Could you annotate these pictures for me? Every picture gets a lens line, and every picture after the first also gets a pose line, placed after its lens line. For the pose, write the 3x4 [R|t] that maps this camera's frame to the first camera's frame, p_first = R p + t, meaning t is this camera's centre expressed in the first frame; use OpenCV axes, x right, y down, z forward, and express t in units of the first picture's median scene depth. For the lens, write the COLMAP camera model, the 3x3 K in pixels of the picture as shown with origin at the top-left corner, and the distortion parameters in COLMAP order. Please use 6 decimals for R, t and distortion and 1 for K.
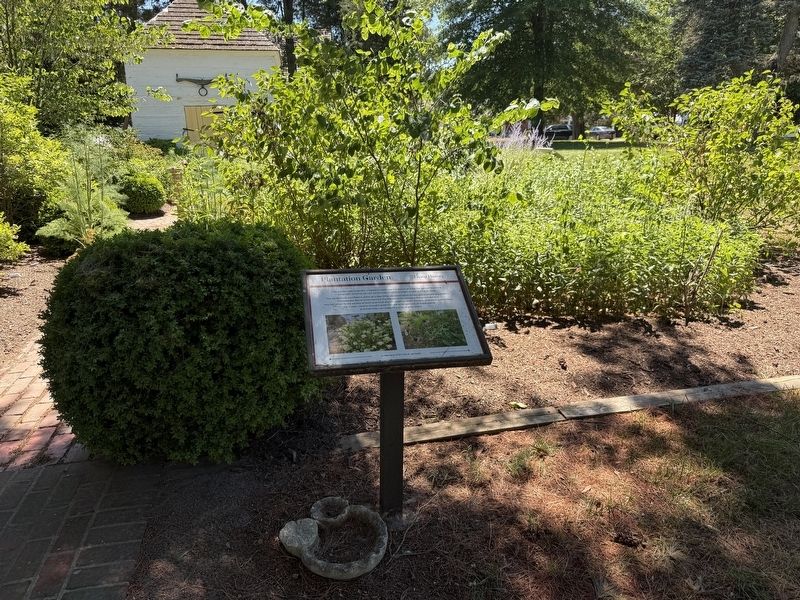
lens RADIAL K [[572.0, 0, 403.1], [0, 572.0, 299.6], [0, 0, 1]] dist [0.009061, -0.020454]
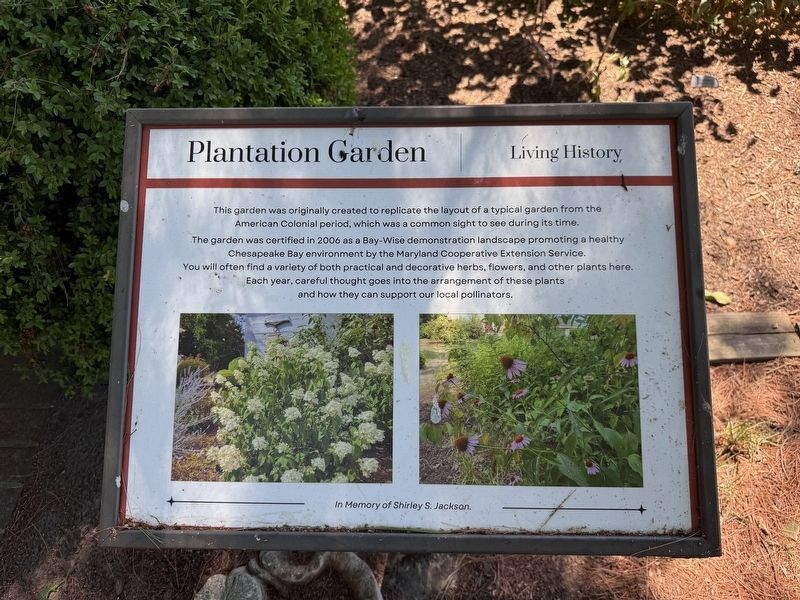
lens RADIAL K [[572.0, 0, 399.1], [0, 572.0, 300.7], [0, 0, 1]] dist [0.009061, -0.020454]
pose [[0.971272, 0.154306, -0.181163, 0.031866], [-0.021004, 0.813897, 0.580629, -0.160743], [0.237043, -0.560144, 0.793757, 0.798632]]
